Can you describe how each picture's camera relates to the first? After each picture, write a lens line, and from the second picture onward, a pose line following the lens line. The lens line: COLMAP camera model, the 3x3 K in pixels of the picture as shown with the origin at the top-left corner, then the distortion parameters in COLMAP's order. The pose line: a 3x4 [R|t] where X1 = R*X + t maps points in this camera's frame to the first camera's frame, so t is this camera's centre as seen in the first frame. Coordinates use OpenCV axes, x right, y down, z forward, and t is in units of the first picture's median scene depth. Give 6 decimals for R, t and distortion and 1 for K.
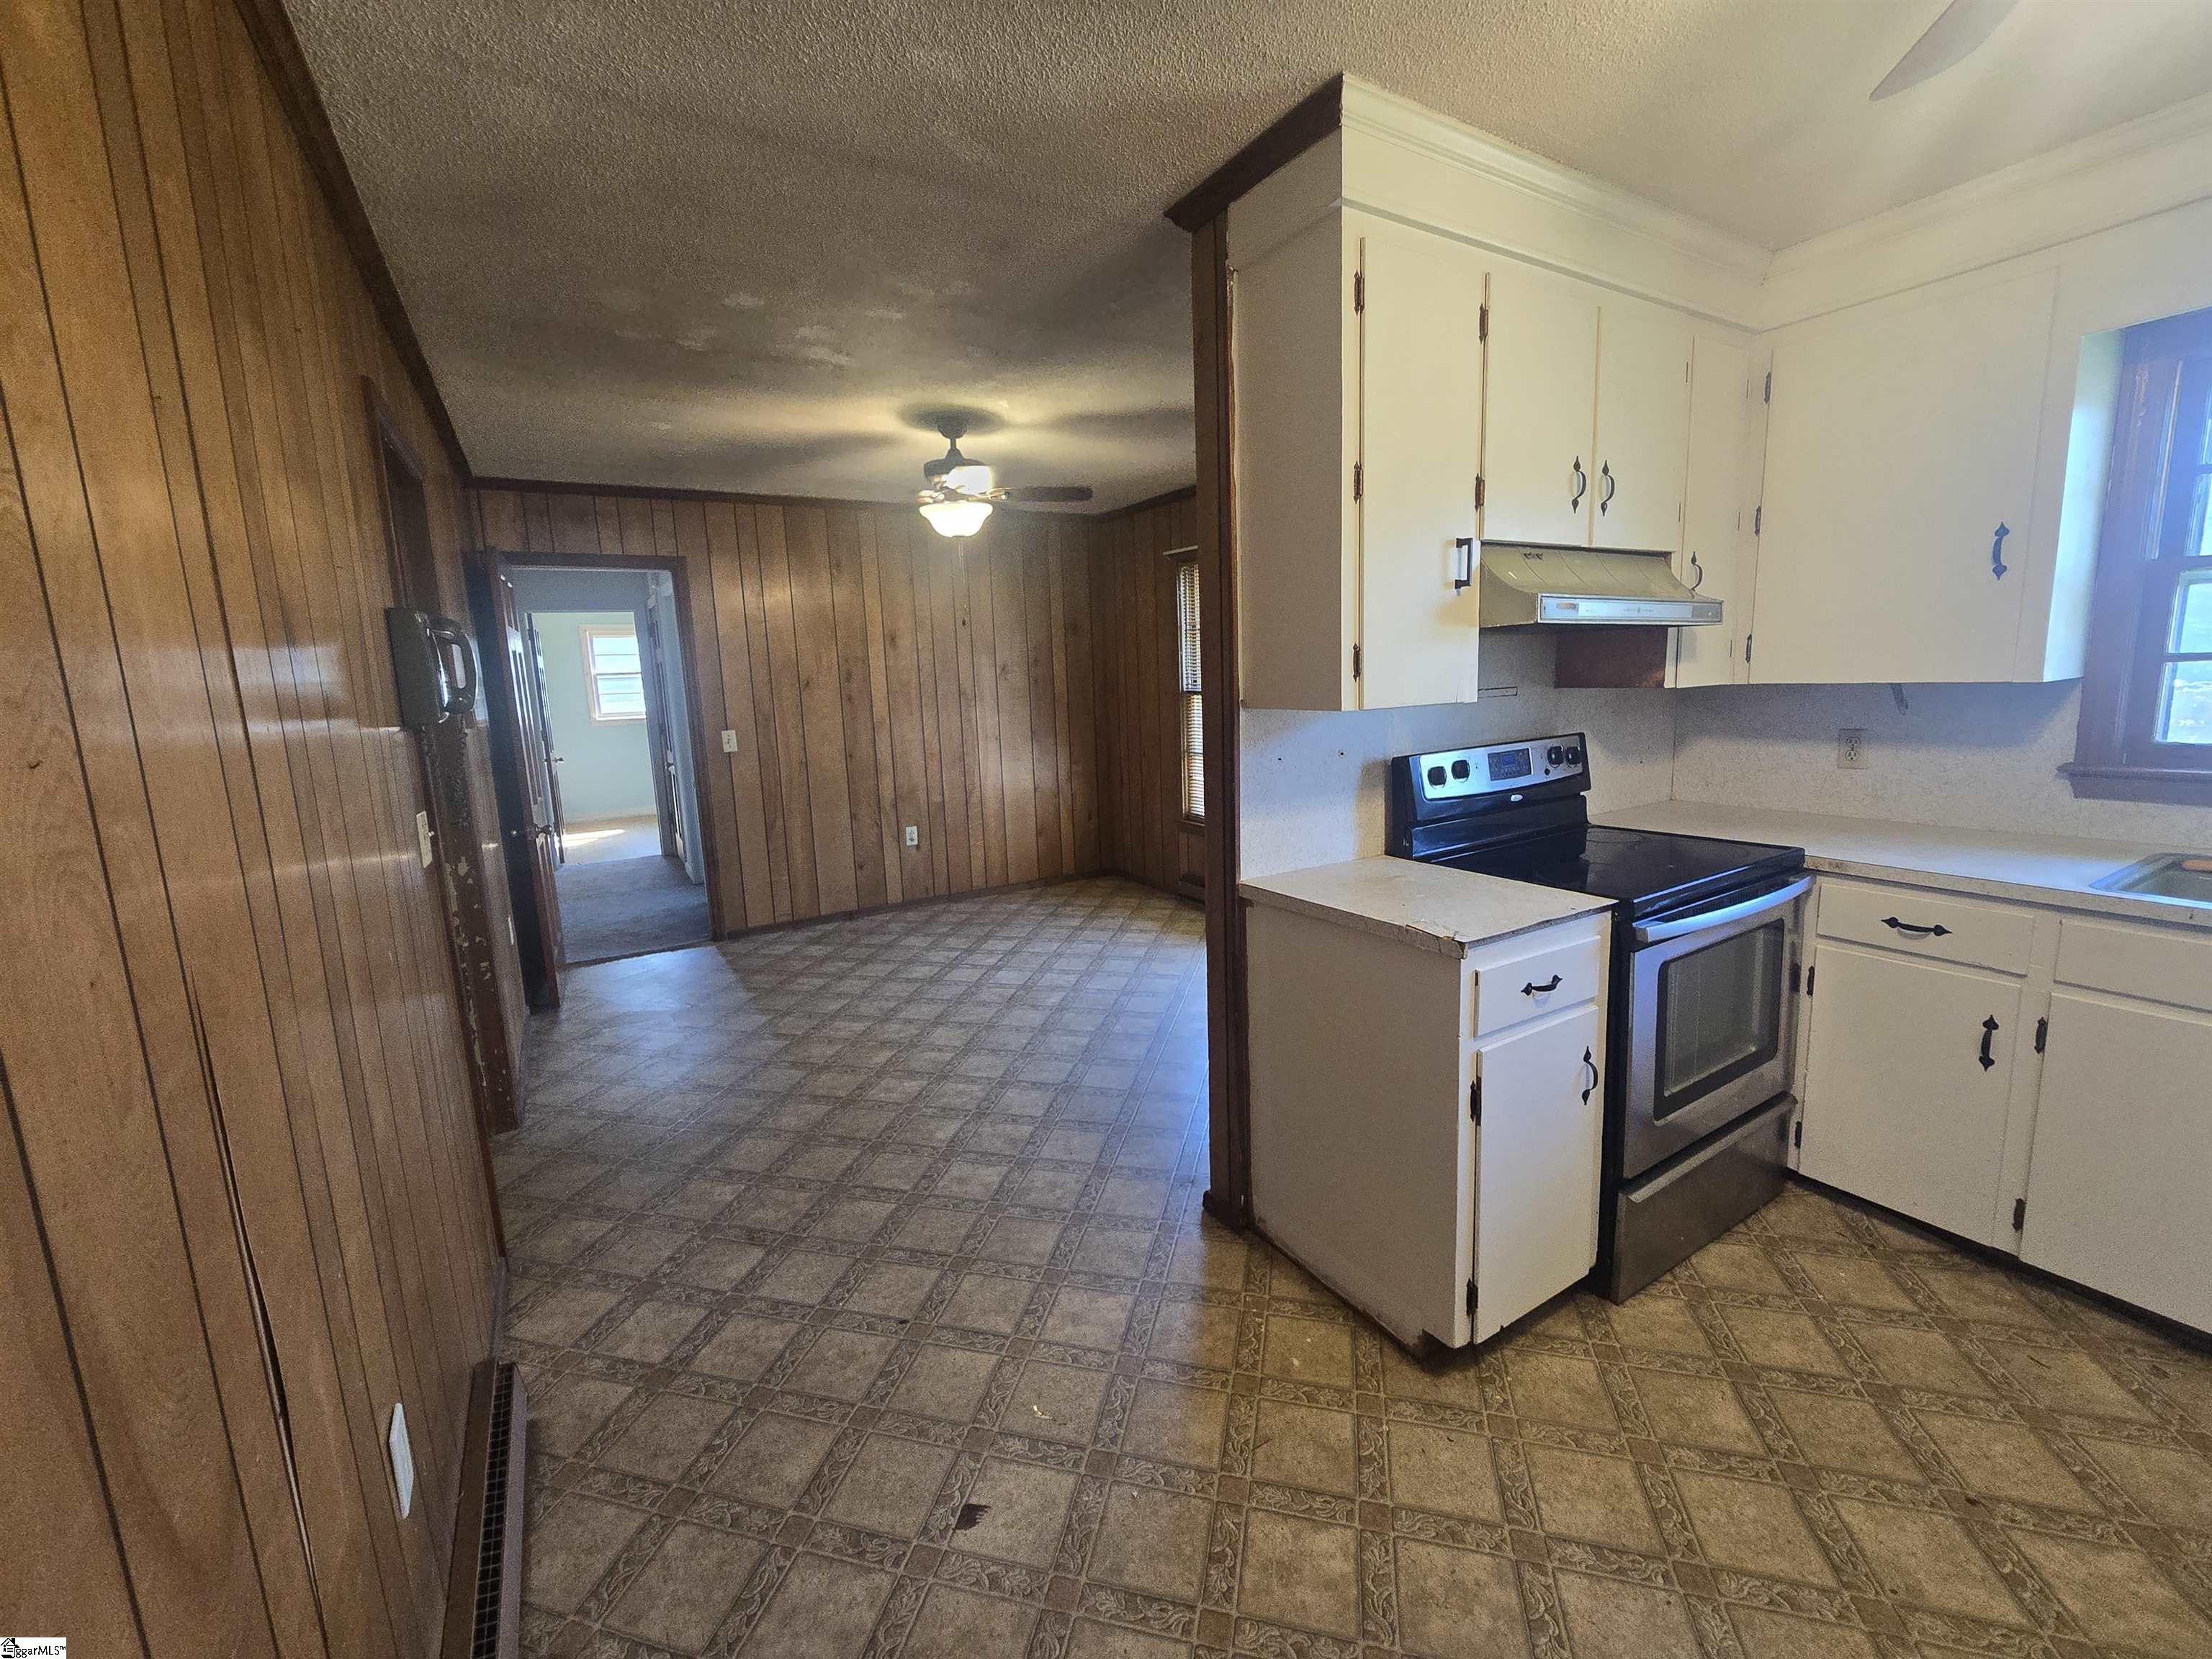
lens RADIAL K [[917.3, 0, 1116.8], [0, 917.3, 809.8], [0, 0, 1]] dist [-0.003799, 0.002503]
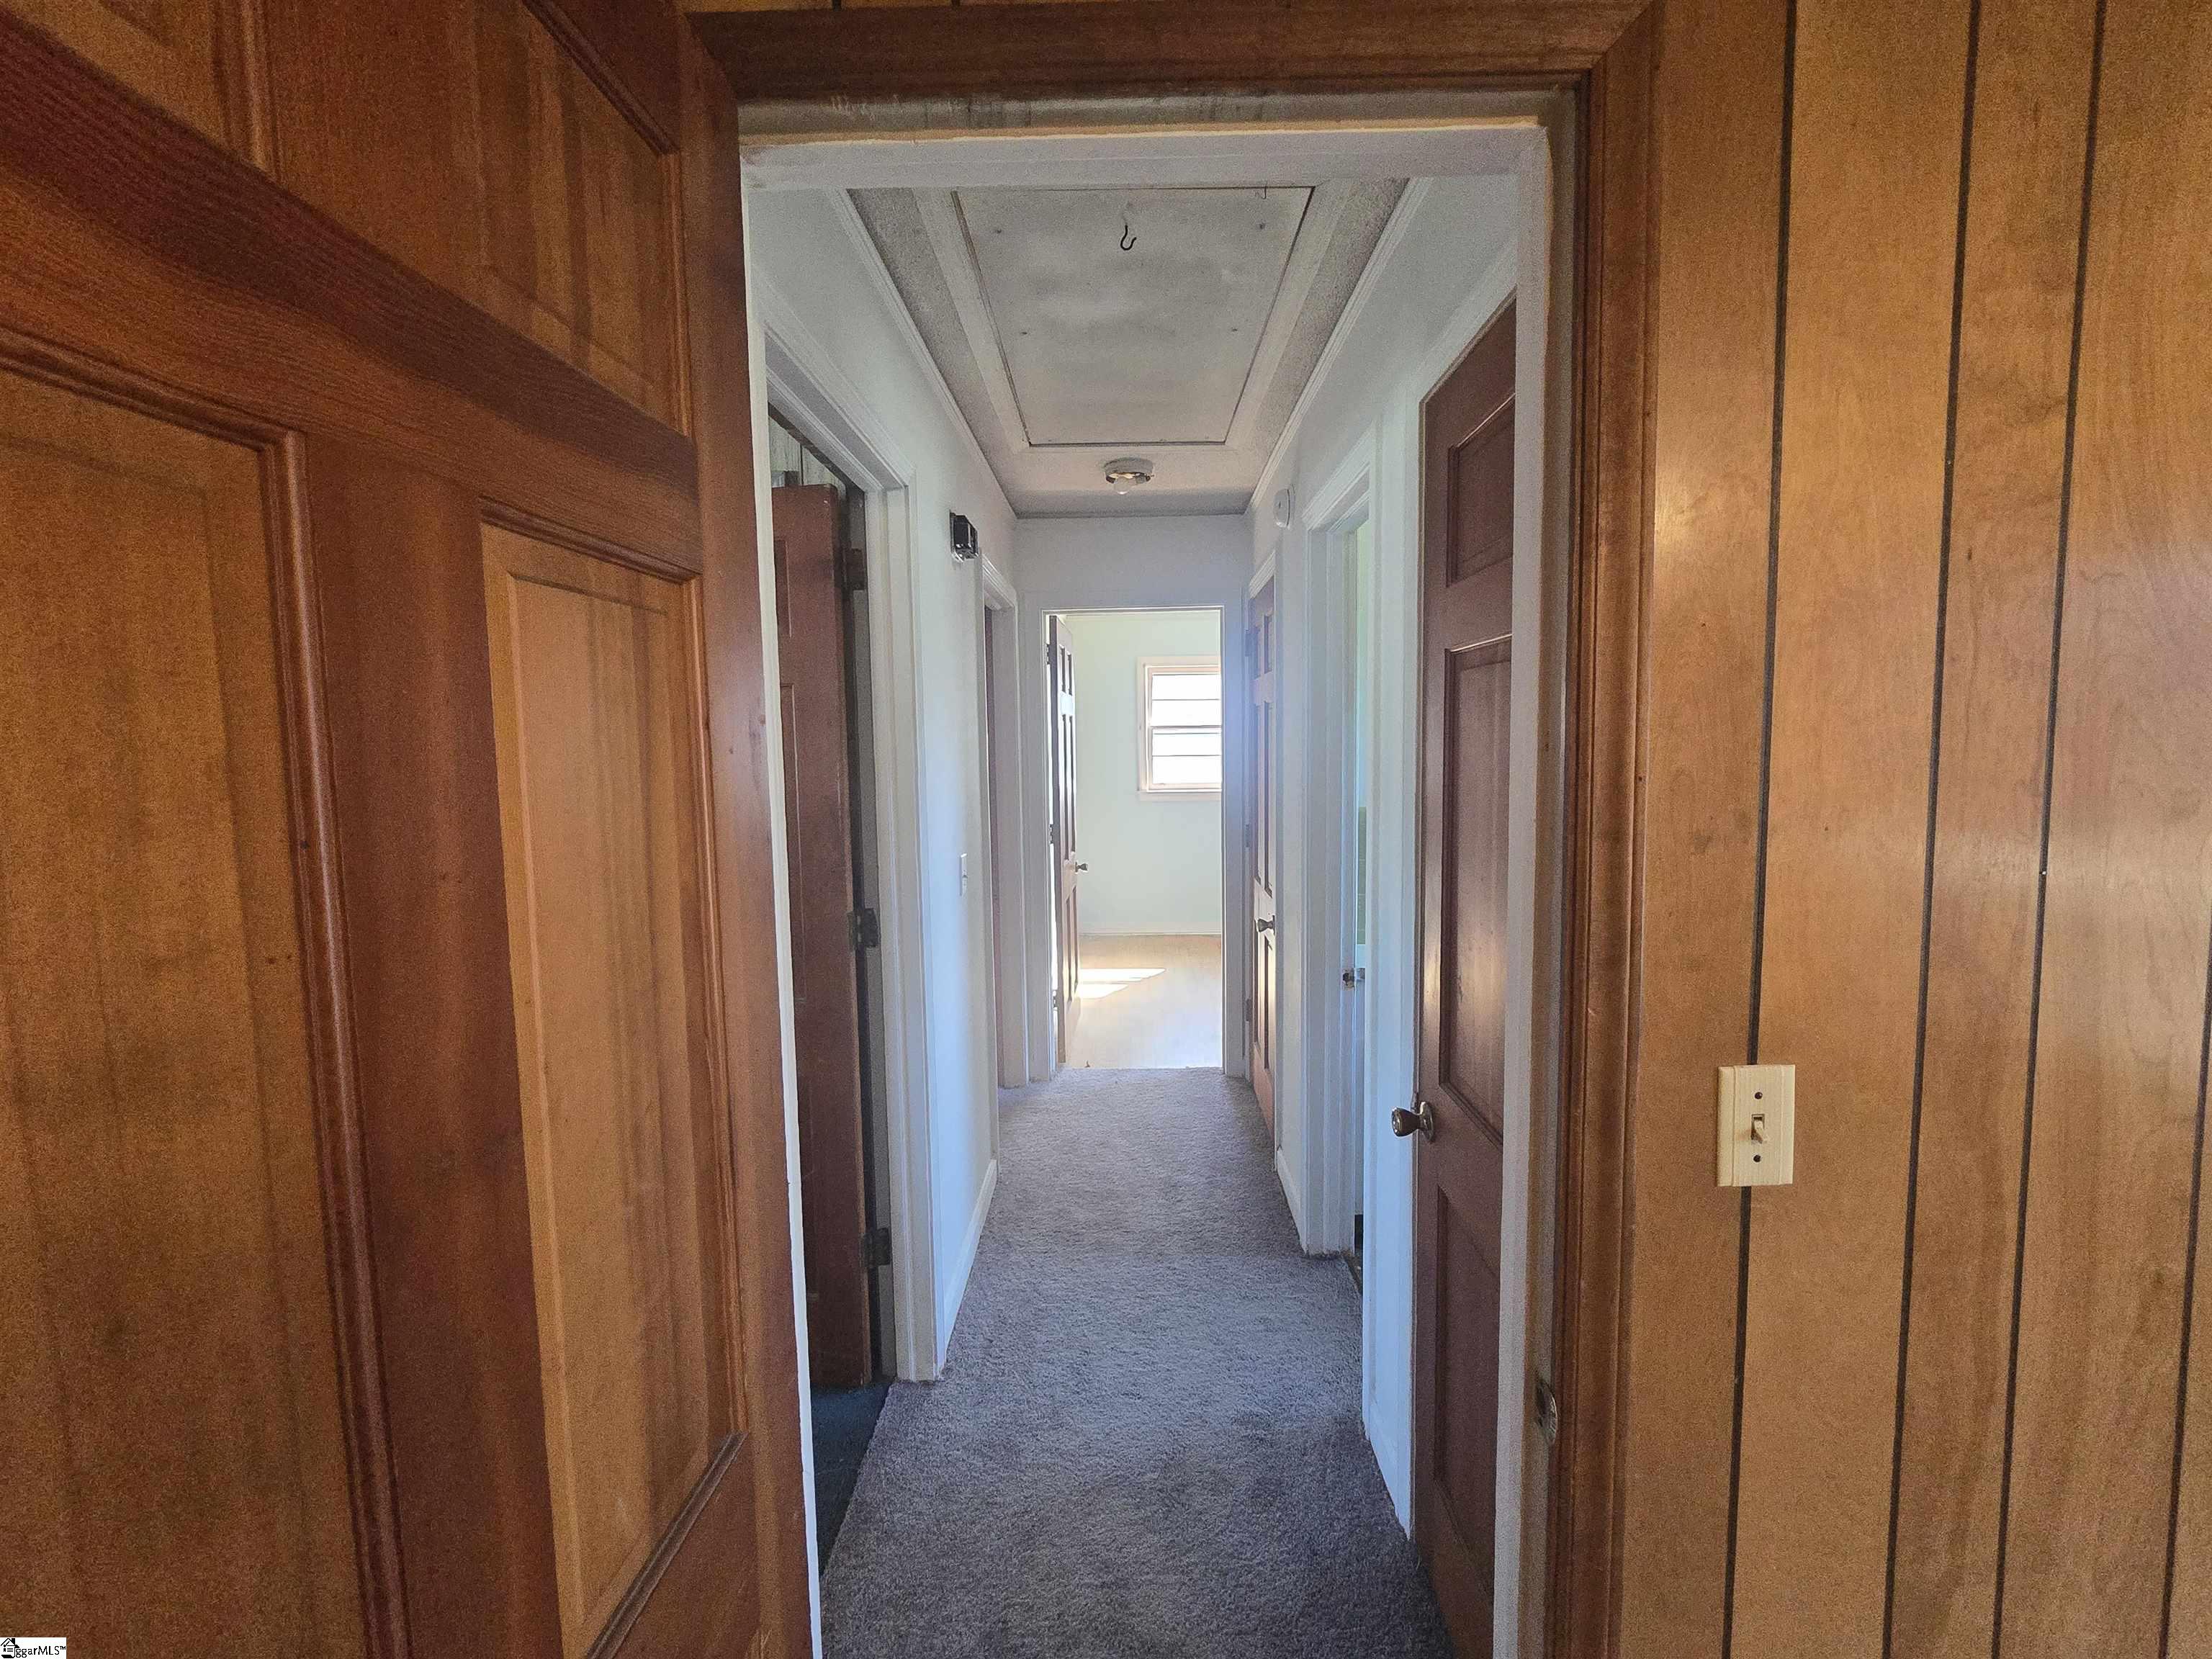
lens RADIAL K [[917.3, 0, 1116.8], [0, 917.3, 809.8], [0, 0, 1]] dist [-0.003799, 0.002503]
pose [[0.849144, 0.065426, -0.524093, -0.297299], [-0.097774, 0.994619, -0.034250, -0.078593], [0.519032, 0.080326, 0.850972, 0.535794]]
